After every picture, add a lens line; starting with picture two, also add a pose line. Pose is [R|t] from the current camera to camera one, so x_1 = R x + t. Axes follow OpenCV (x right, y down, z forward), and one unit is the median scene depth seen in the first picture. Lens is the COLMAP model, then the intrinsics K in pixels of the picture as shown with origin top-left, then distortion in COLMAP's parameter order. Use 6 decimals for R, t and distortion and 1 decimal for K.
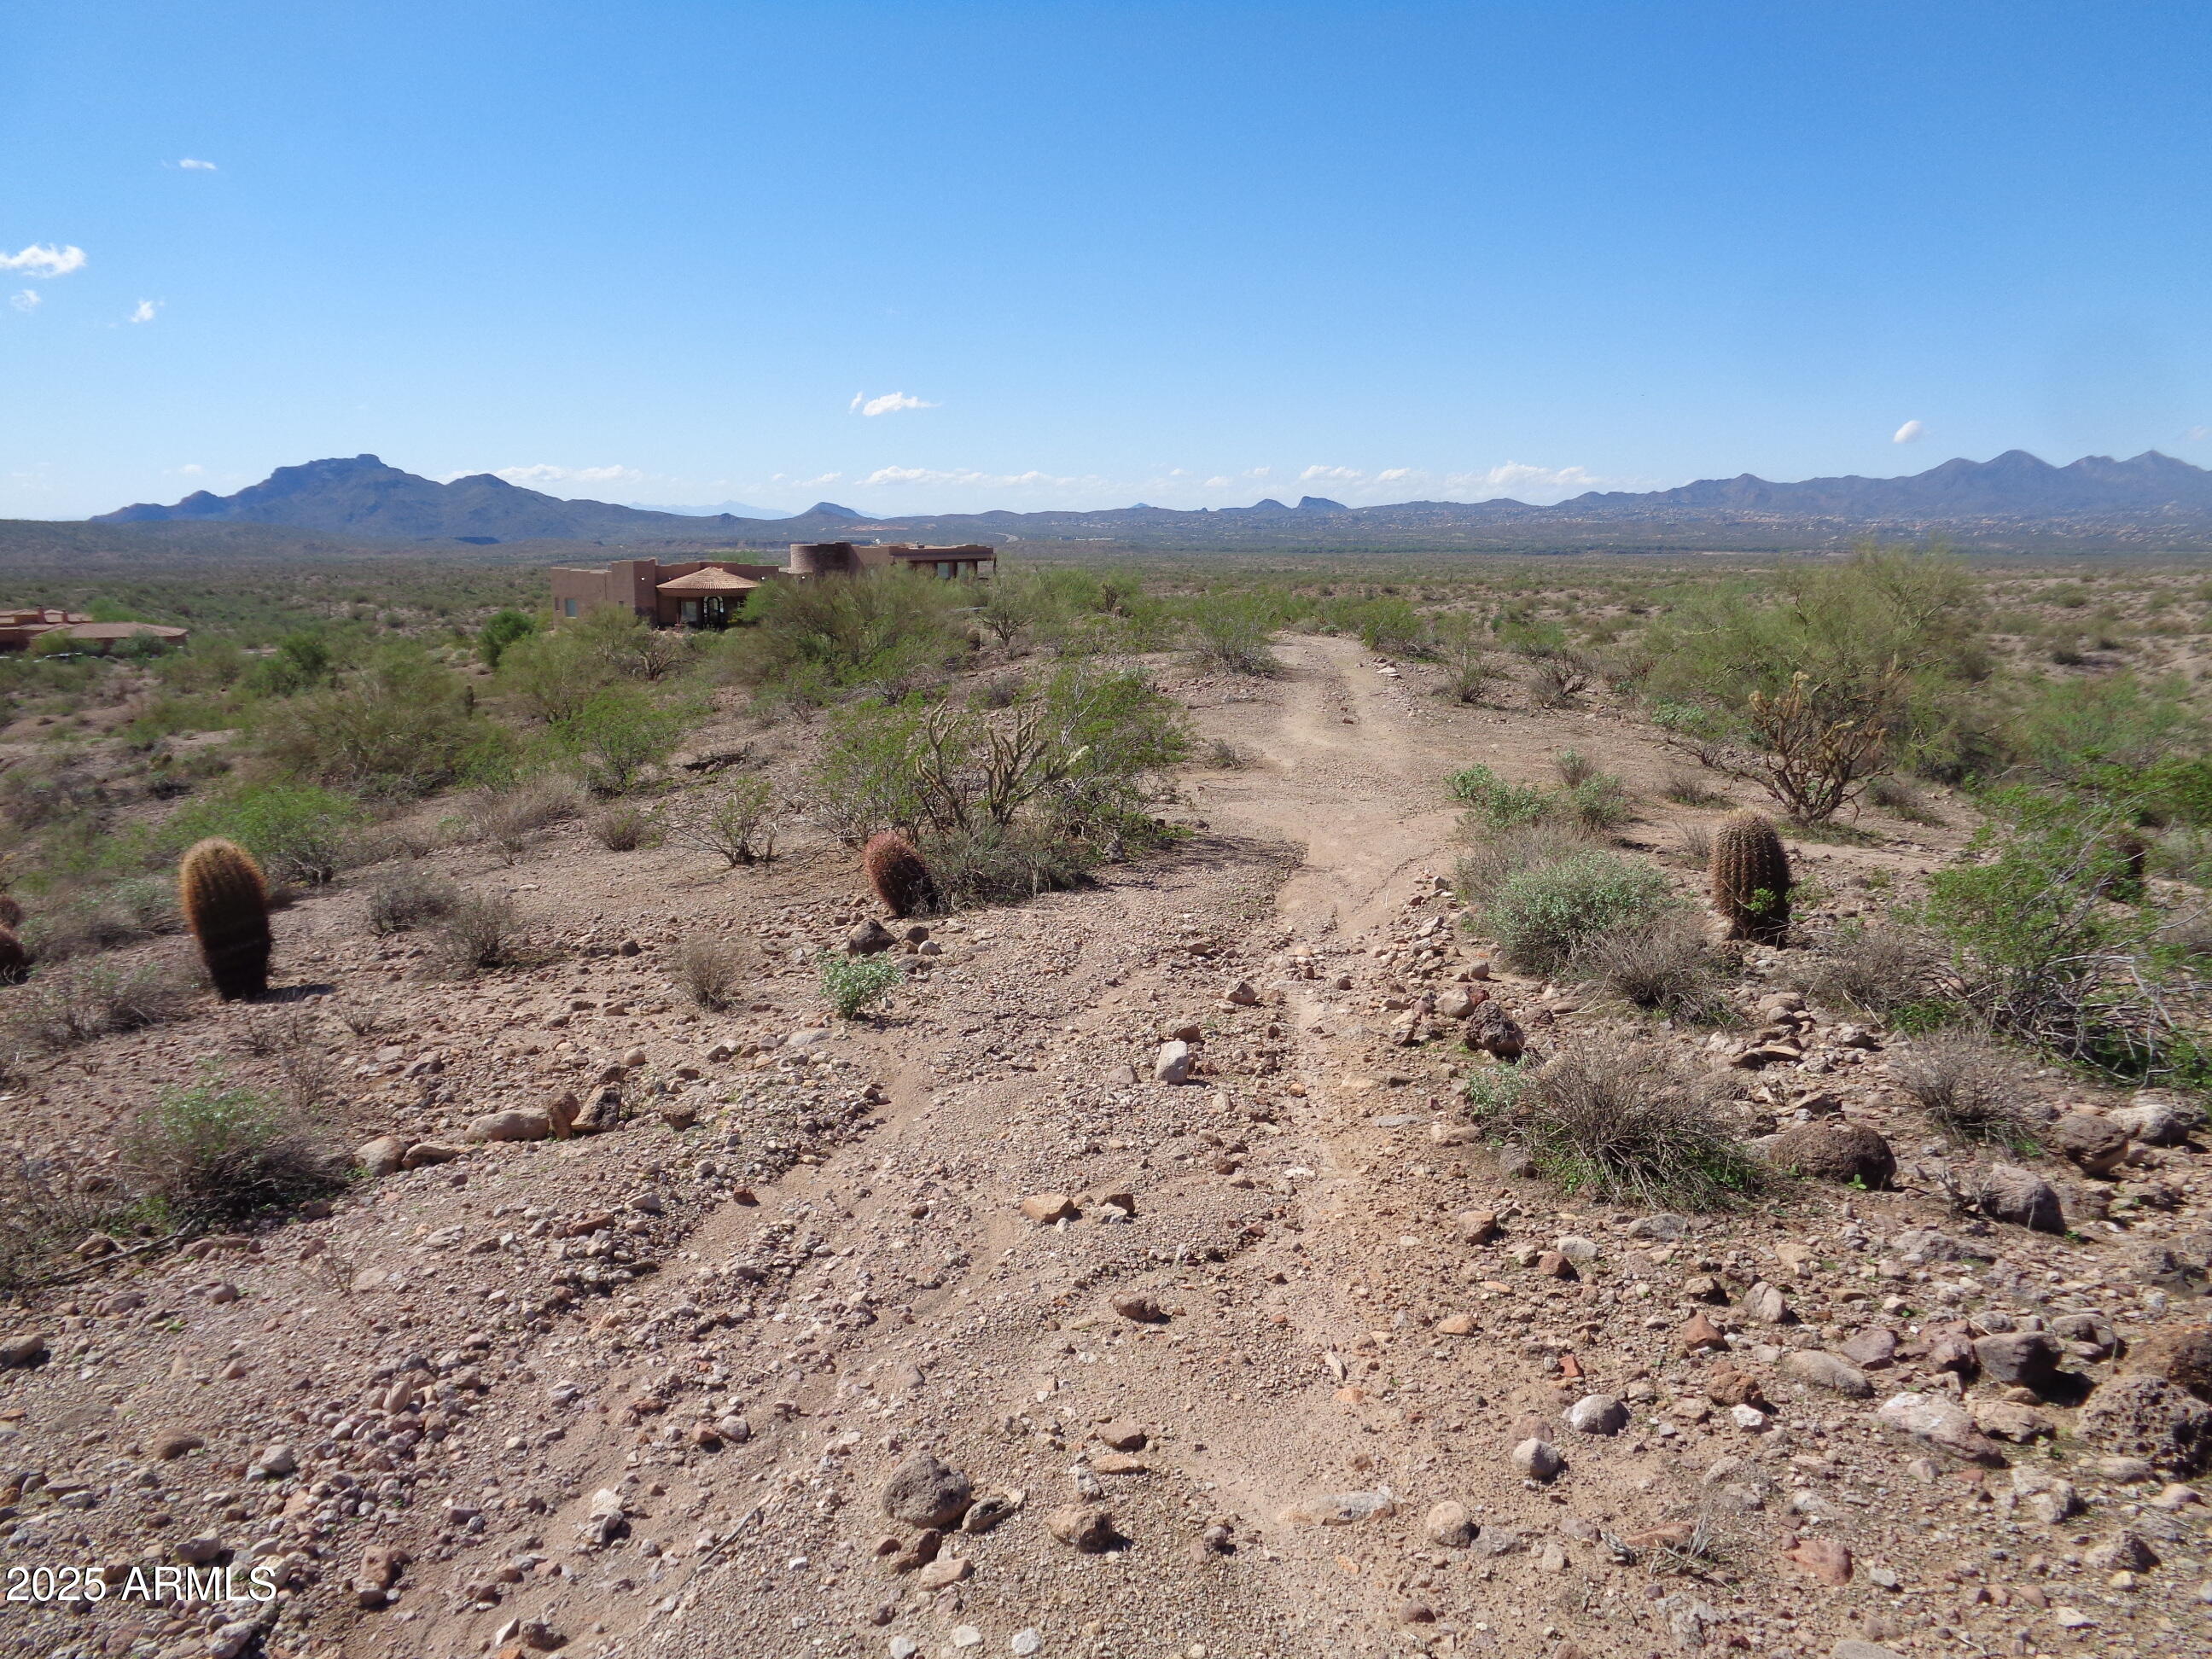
lens RADIAL K [[1645.0, 0, 1109.6], [0, 1645.0, 816.7], [0, 0, 1]] dist [-0.004732, -0.003162]
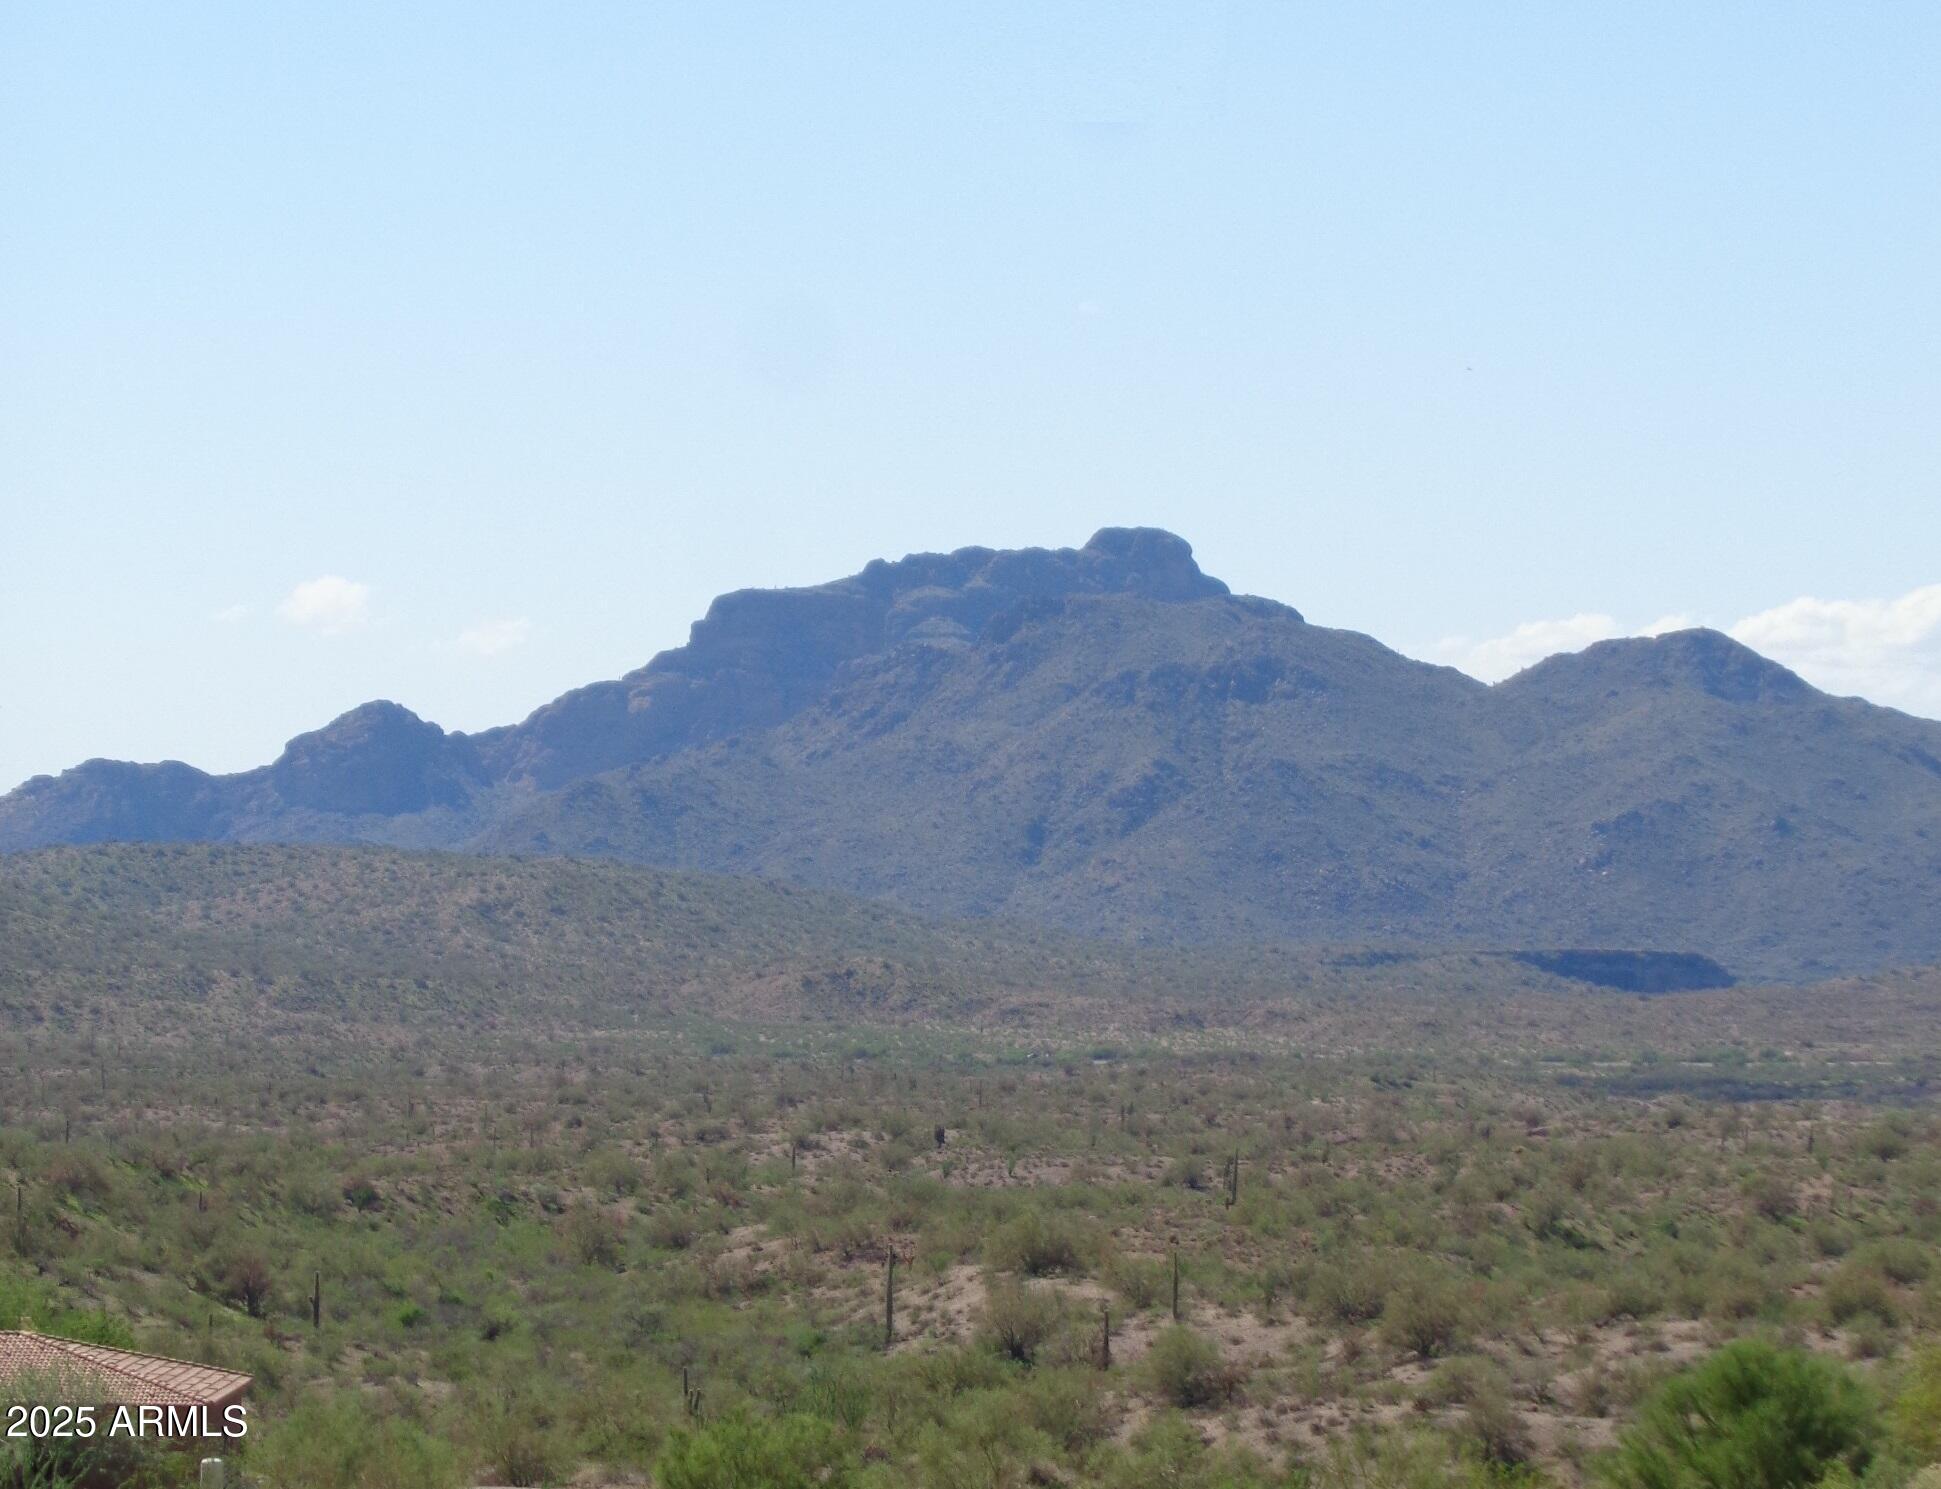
lens RADIAL K [[7664.2, 0, 970.7], [0, 7664.2, 743.9], [0, 0, 1]] dist [-0.346996, 0.000000]
pose [[0.911083, 0.011459, -0.412064, -0.089199], [-0.089495, 0.981270, -0.170589, -0.035941], [0.402391, 0.192298, 0.895044, 0.170031]]
